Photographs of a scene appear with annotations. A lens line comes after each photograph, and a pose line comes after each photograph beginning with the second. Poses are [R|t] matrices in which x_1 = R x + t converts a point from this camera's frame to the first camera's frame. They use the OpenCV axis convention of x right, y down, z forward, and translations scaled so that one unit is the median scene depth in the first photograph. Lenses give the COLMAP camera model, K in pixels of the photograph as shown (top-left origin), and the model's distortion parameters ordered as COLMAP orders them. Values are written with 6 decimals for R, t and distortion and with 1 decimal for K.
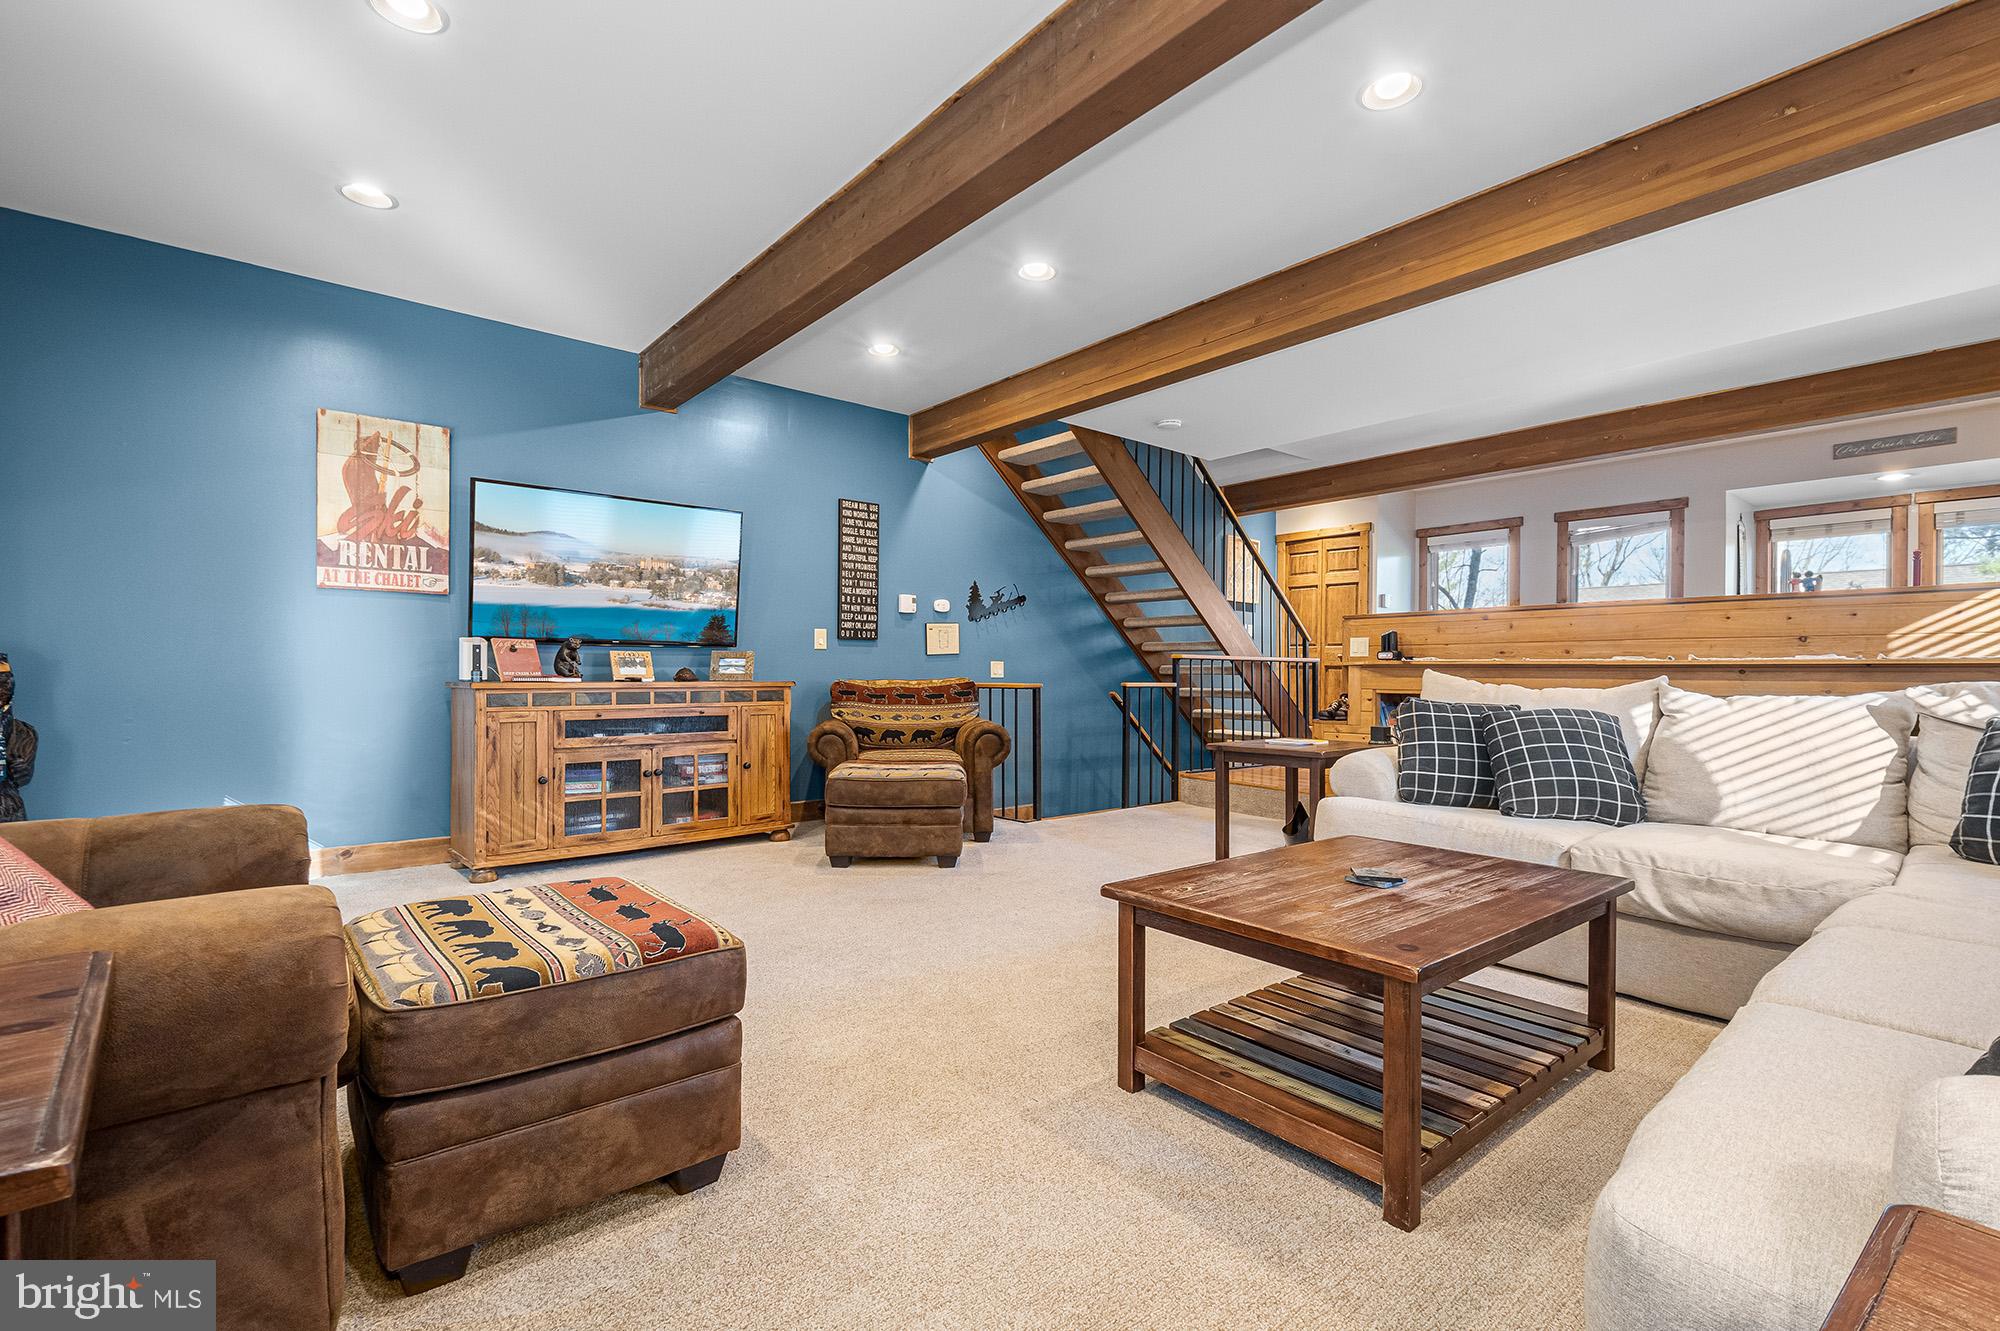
lens RADIAL K [[877.5, 0, 1006.5], [0, 877.5, 686.2], [0, 0, 1]] dist [0.001322, -0.000615]
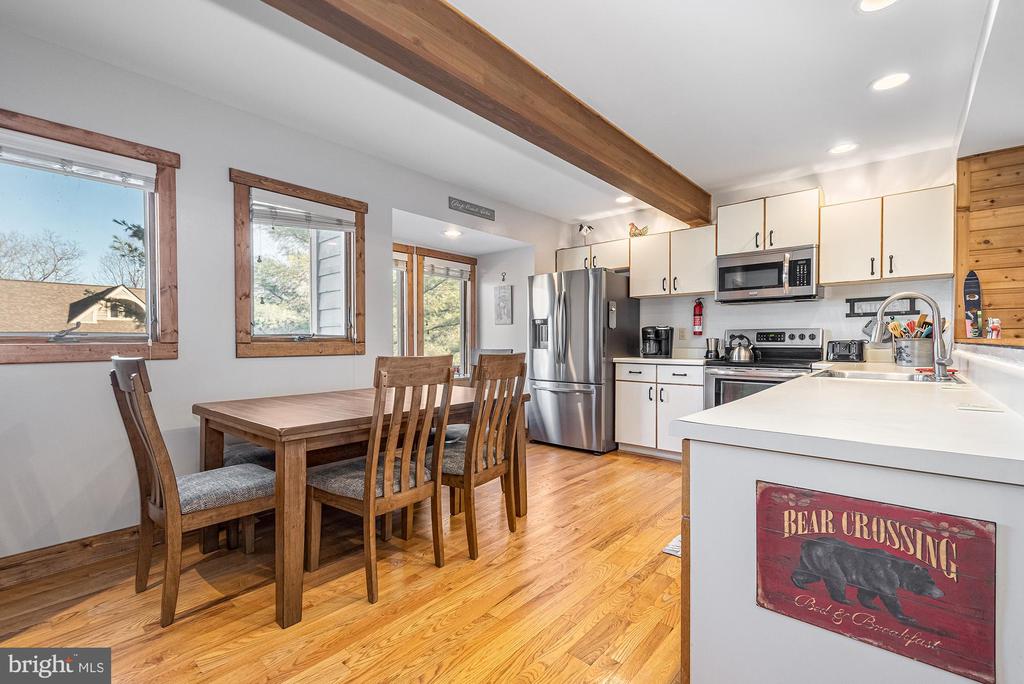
lens RADIAL K [[454.0, 0, 509.3], [0, 454.0, 346.2], [0, 0, 1]] dist [0.004267, -0.000682]
pose [[-0.118872, -0.015429, 0.992790, 0.269786], [0.015880, 0.999722, 0.017438, -0.067181], [-0.992783, 0.017839, -0.118593, 0.928622]]
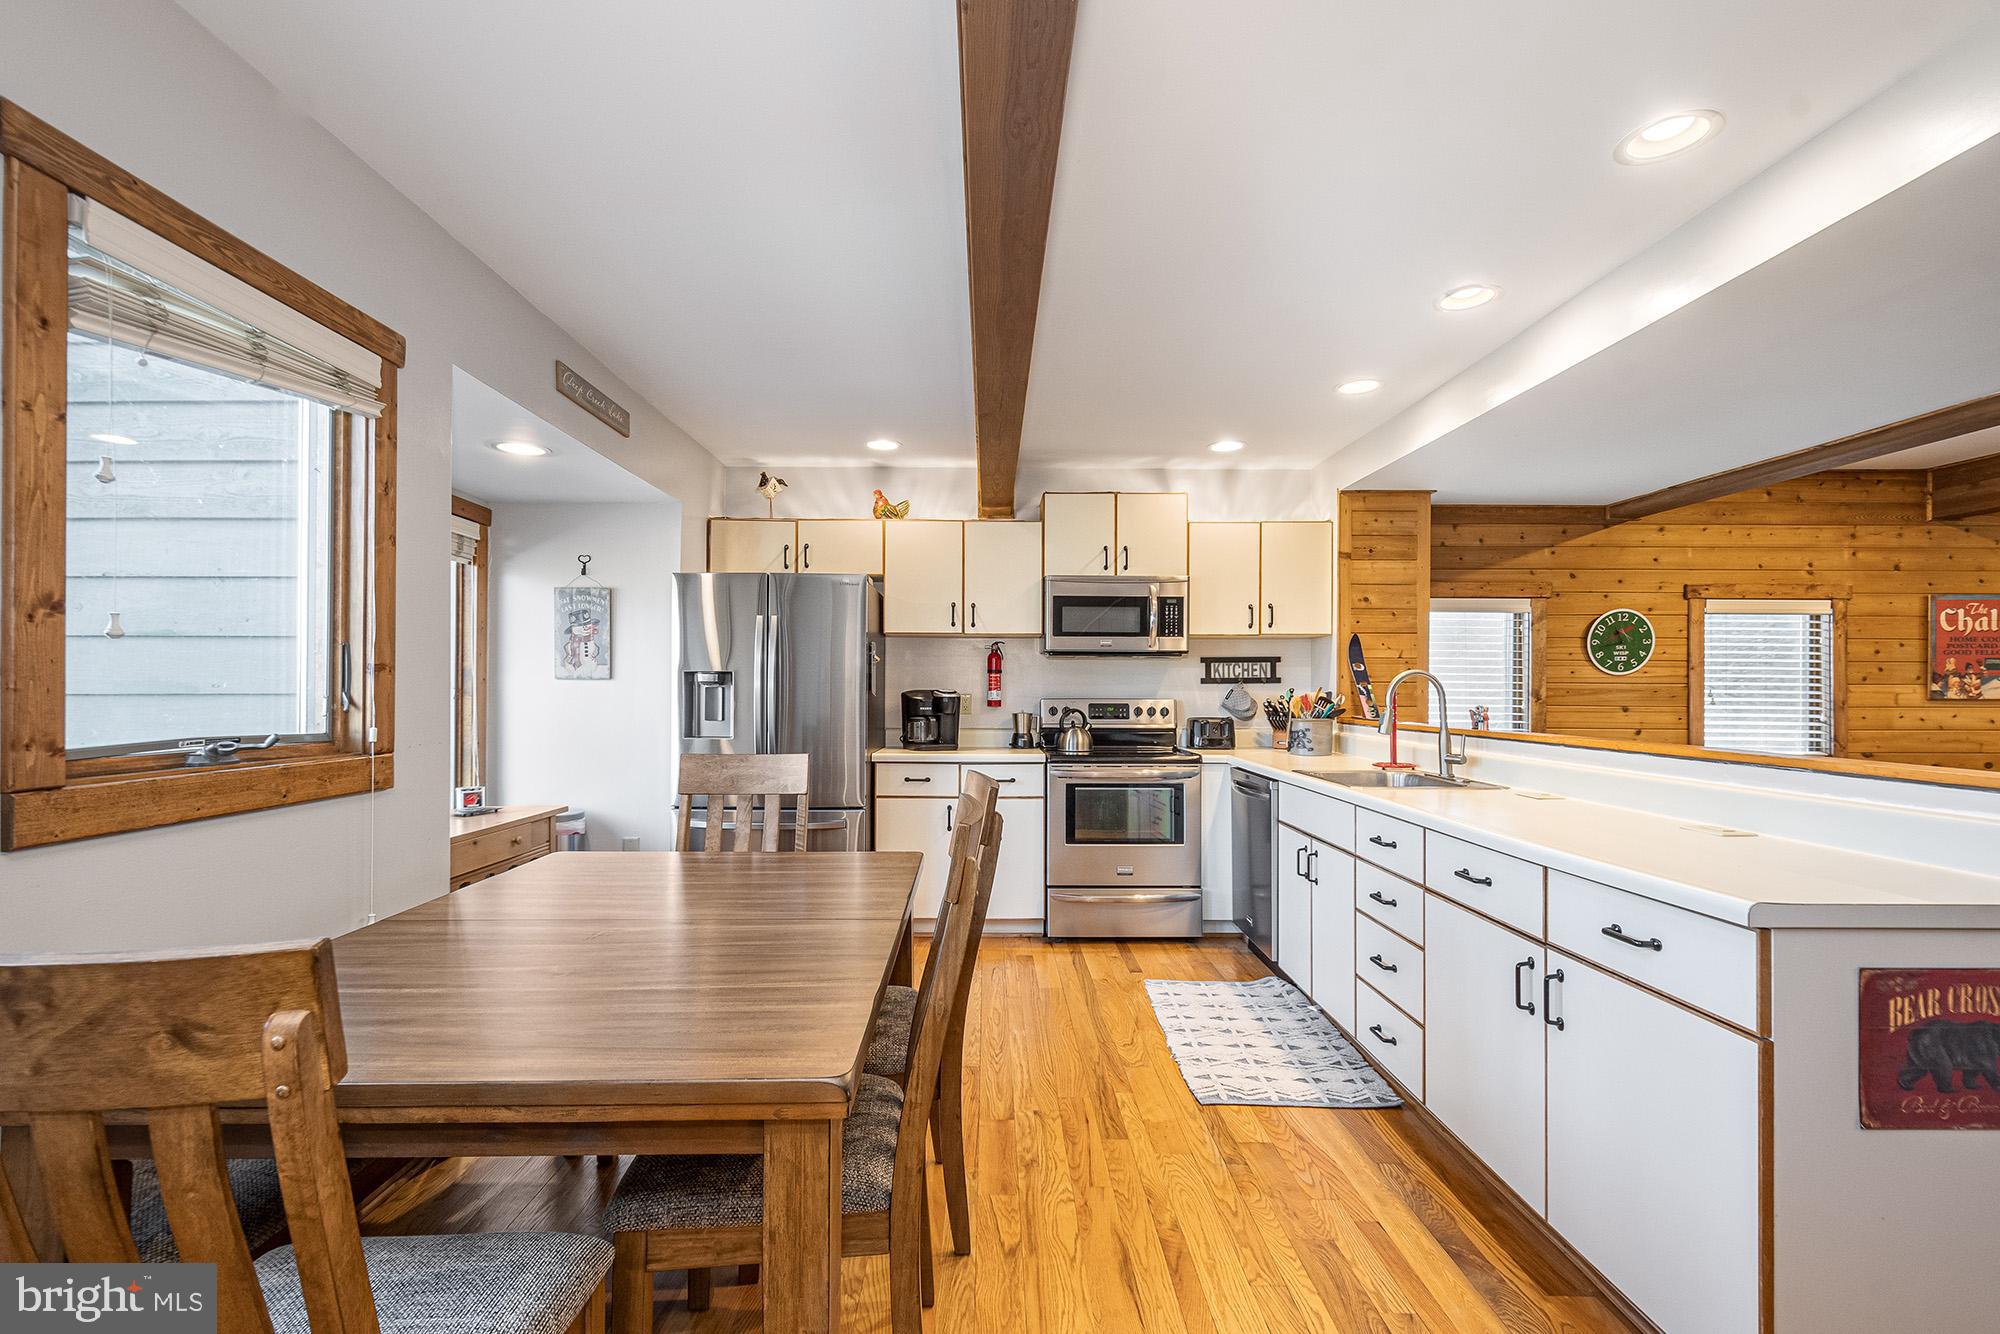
lens RADIAL K [[877.5, 0, 1006.5], [0, 877.5, 687.7], [0, 0, 1]] dist [0.001322, -0.000615]
pose [[-0.746983, -0.004377, 0.664829, 0.403896], [0.003118, 0.999944, 0.010087, -0.091176], [-0.664836, 0.009608, -0.746928, 1.119132]]
